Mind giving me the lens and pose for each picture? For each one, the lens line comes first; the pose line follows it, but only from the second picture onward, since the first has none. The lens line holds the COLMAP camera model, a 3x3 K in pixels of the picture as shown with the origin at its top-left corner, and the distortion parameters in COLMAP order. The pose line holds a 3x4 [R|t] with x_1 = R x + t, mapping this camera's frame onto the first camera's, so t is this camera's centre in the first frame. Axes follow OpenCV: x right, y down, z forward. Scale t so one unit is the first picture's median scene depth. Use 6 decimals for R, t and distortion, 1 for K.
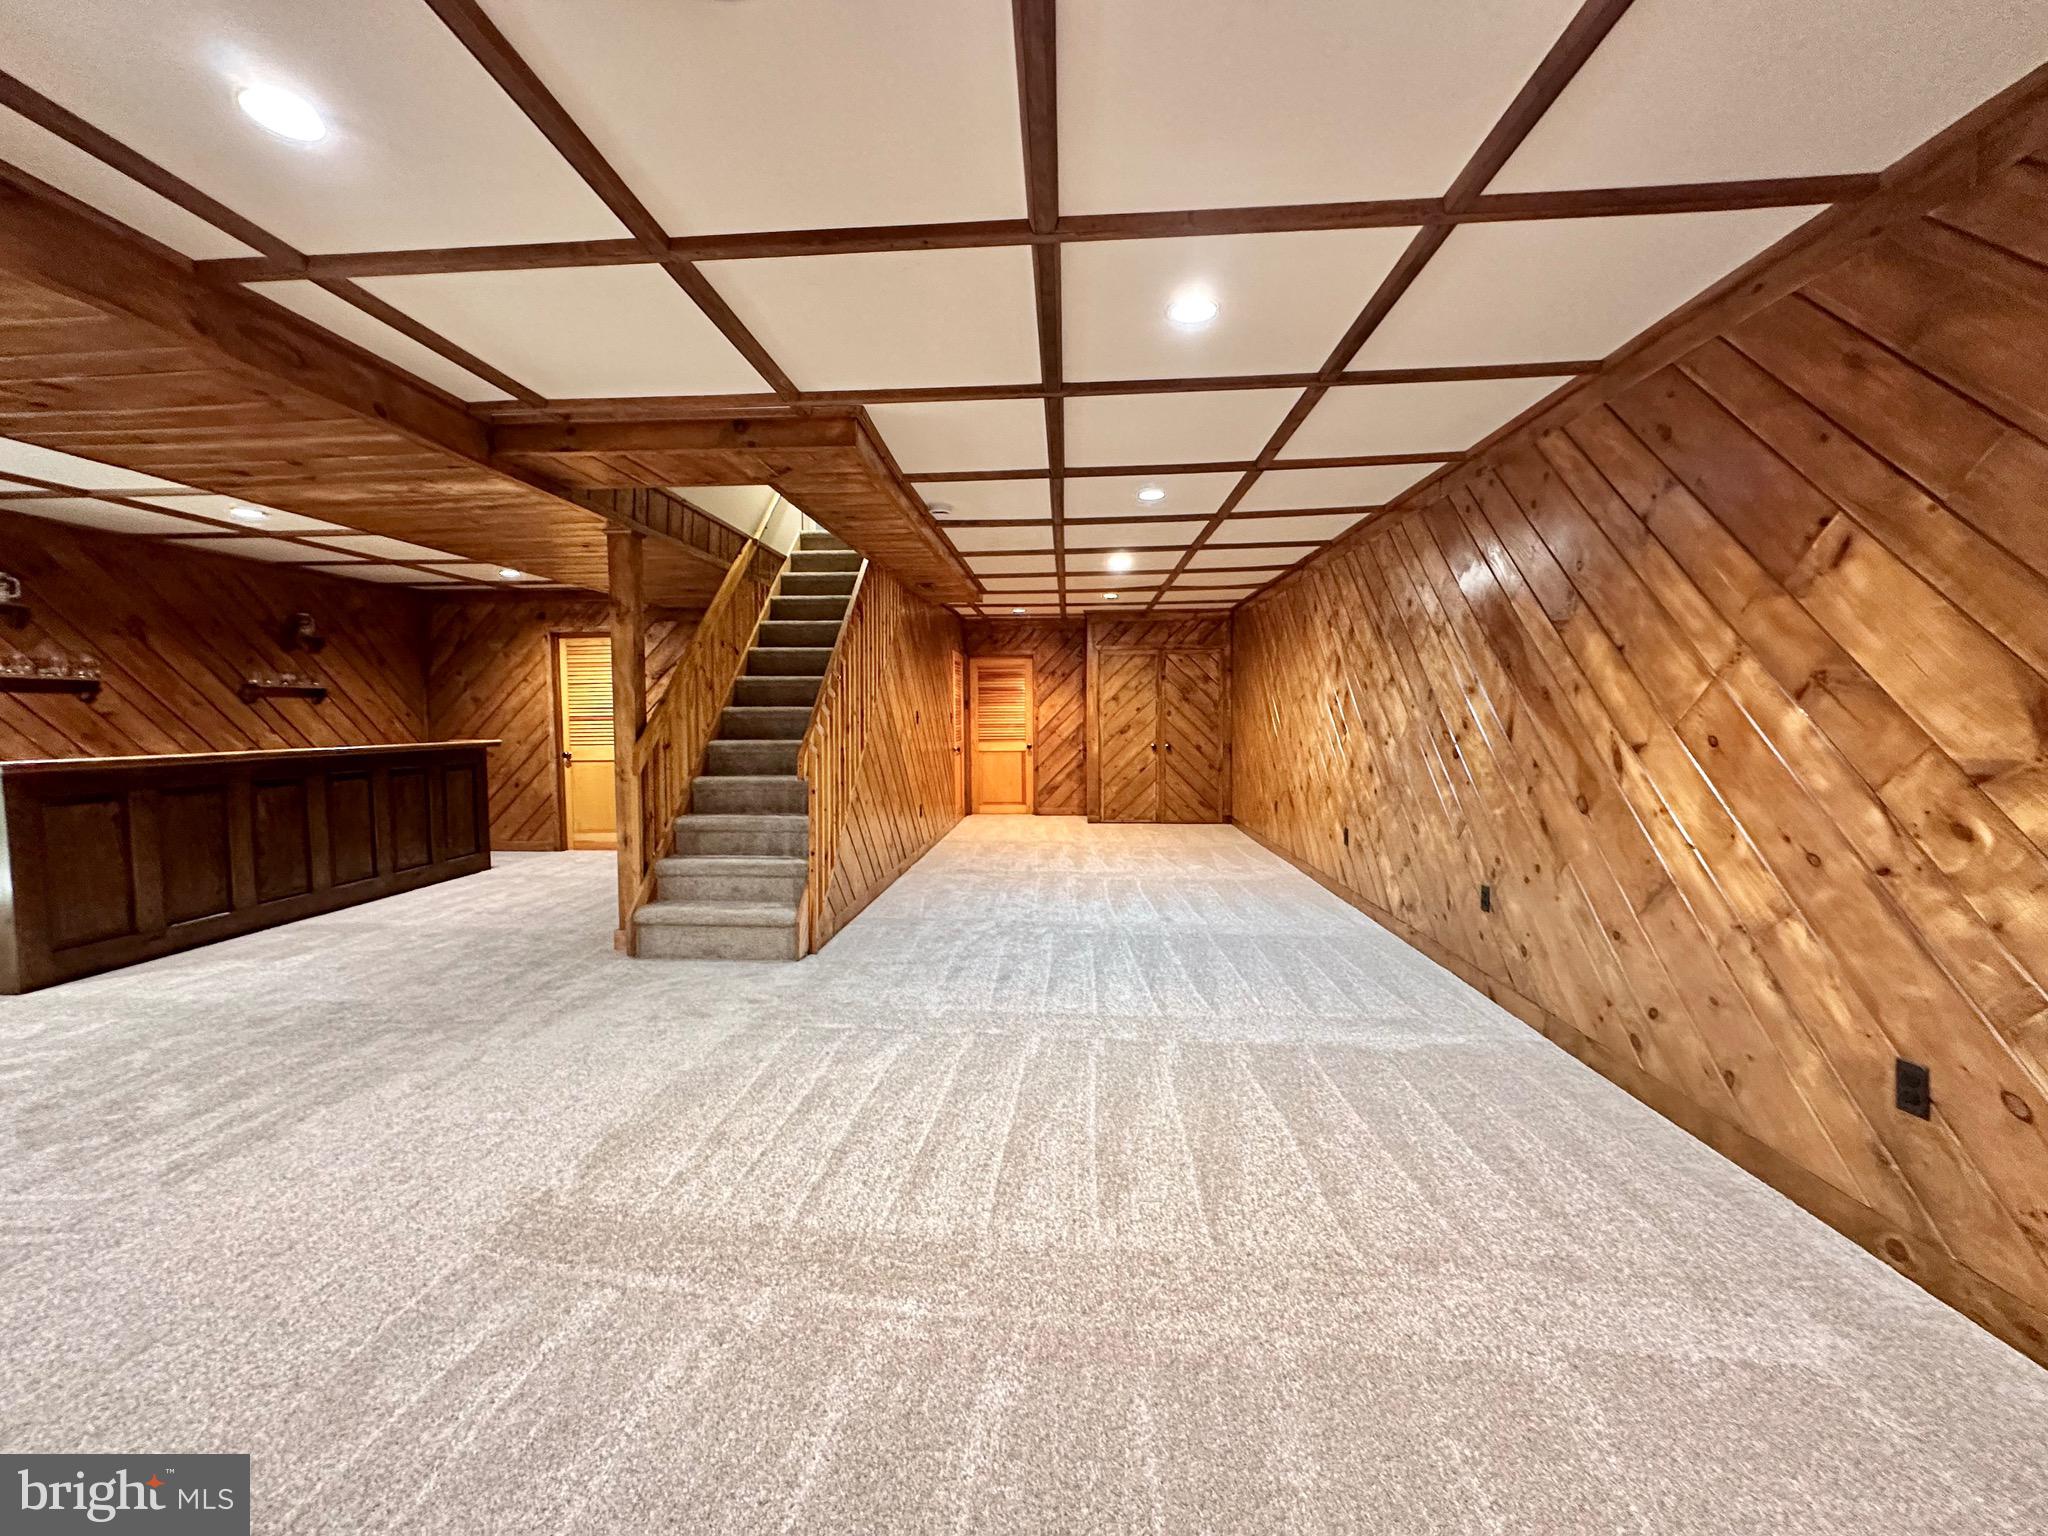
lens RADIAL K [[817.0, 0, 1024.5], [0, 817.0, 768.9], [0, 0, 1]] dist [-0.005243, 0.001349]
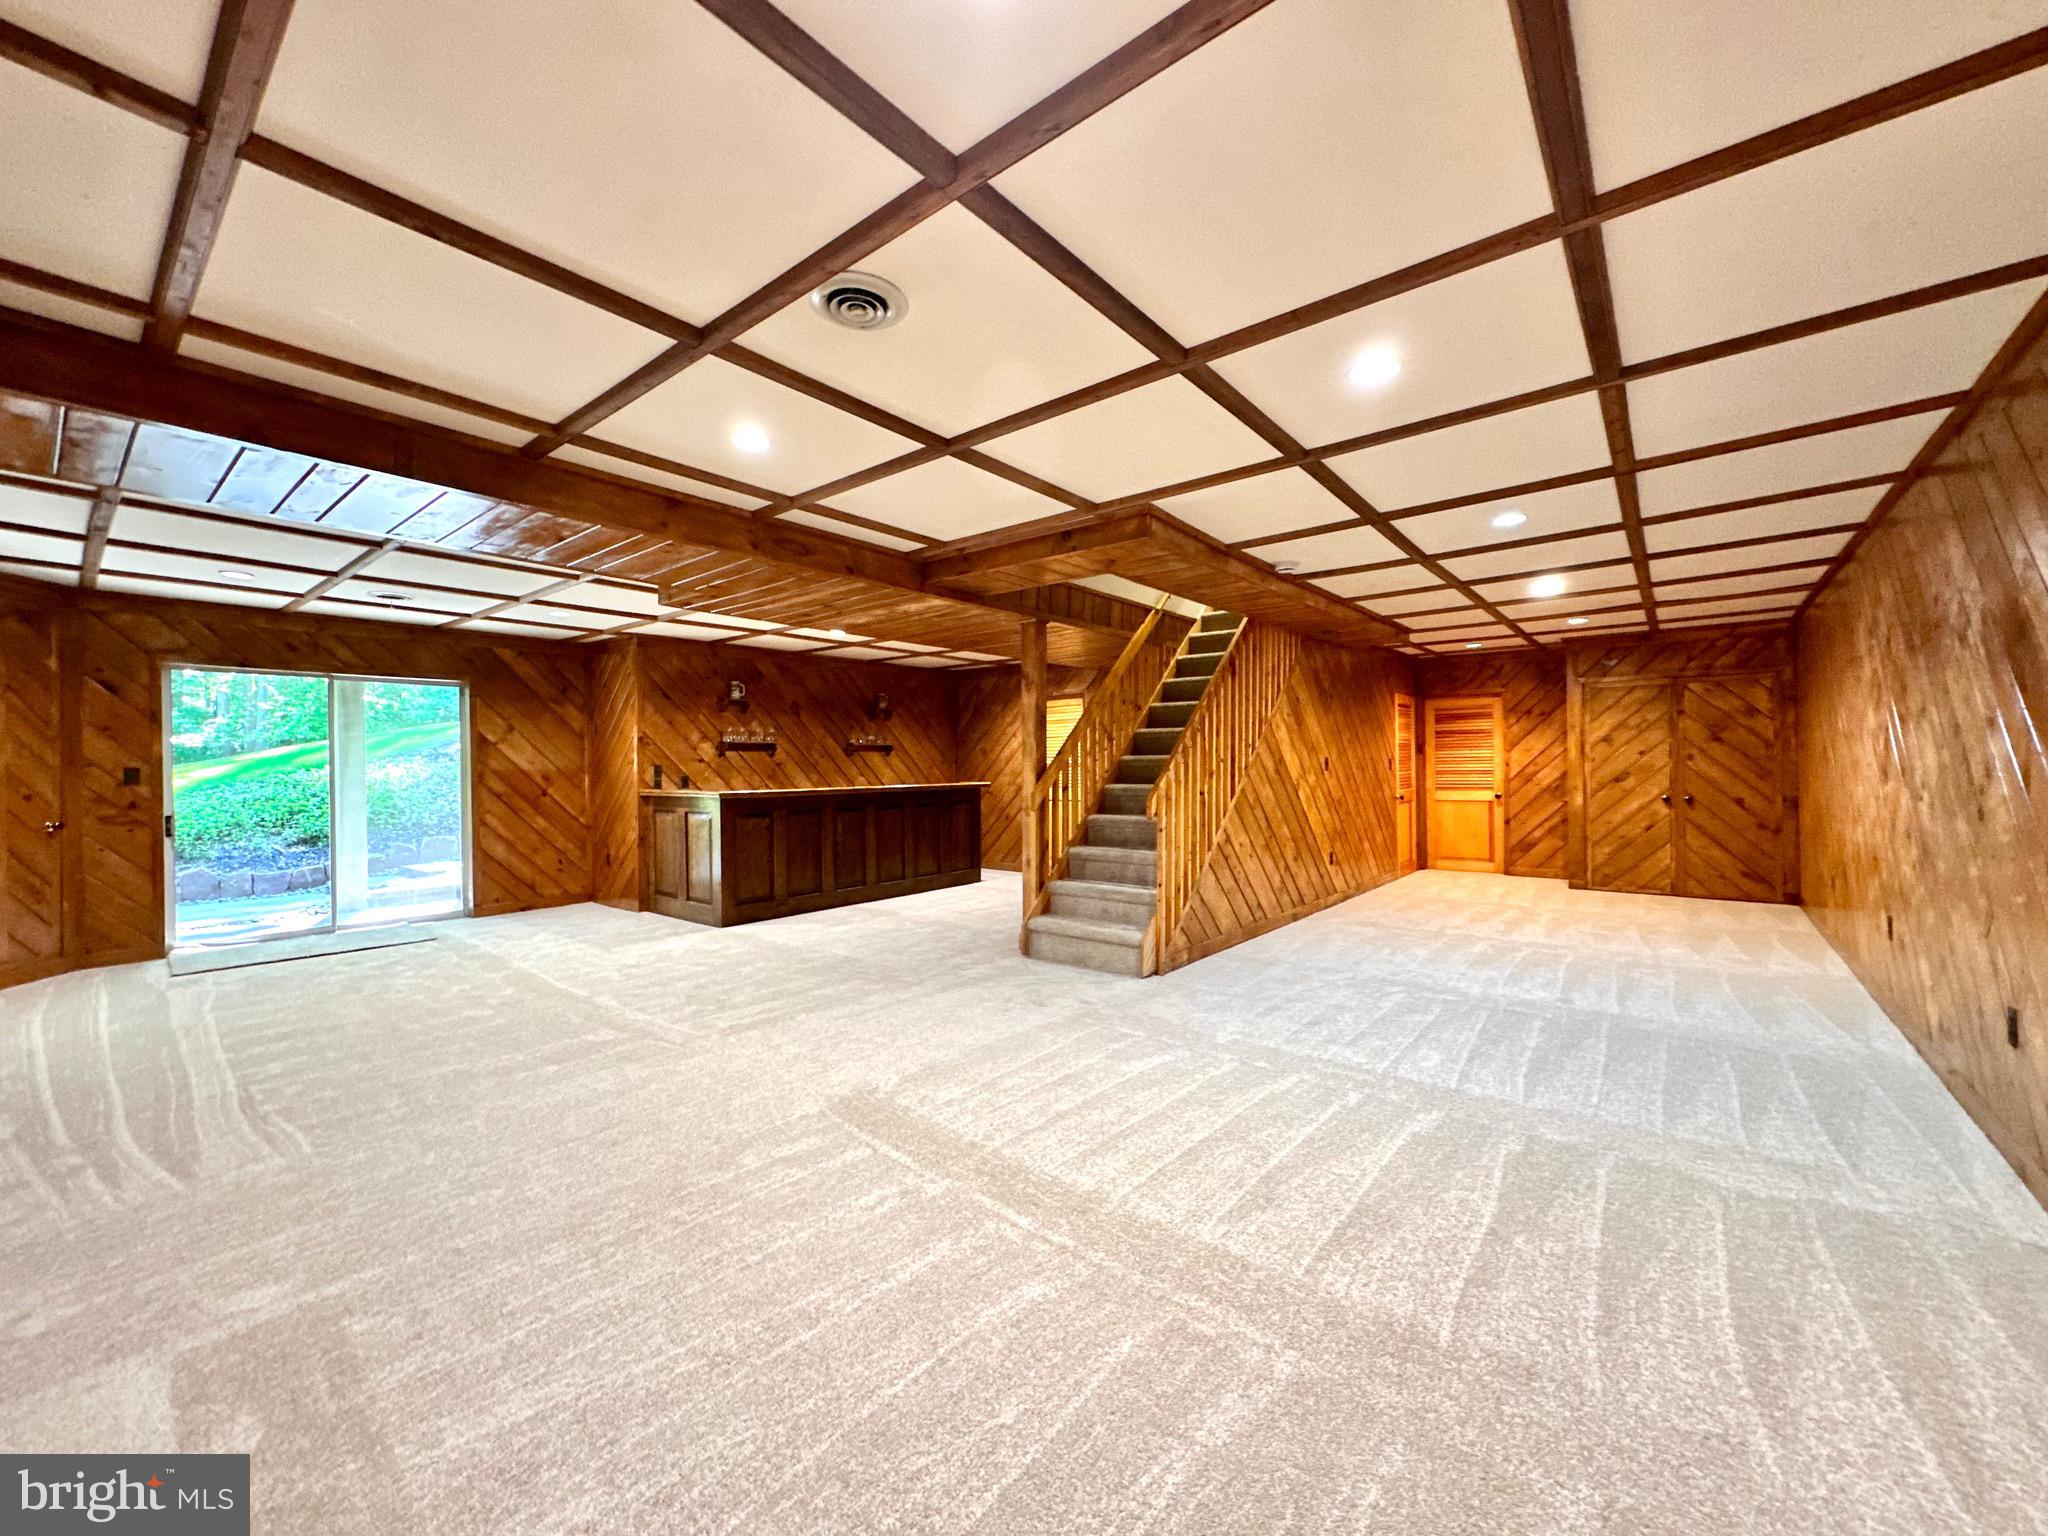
lens RADIAL K [[817.0, 0, 1020.0], [0, 817.0, 766.9], [0, 0, 1]] dist [-0.005243, 0.001349]
pose [[0.810899, -0.001306, -0.585185, 0.191841], [-0.033198, 0.998284, -0.048231, 0.001373], [0.584244, 0.058538, 0.809464, -0.028697]]
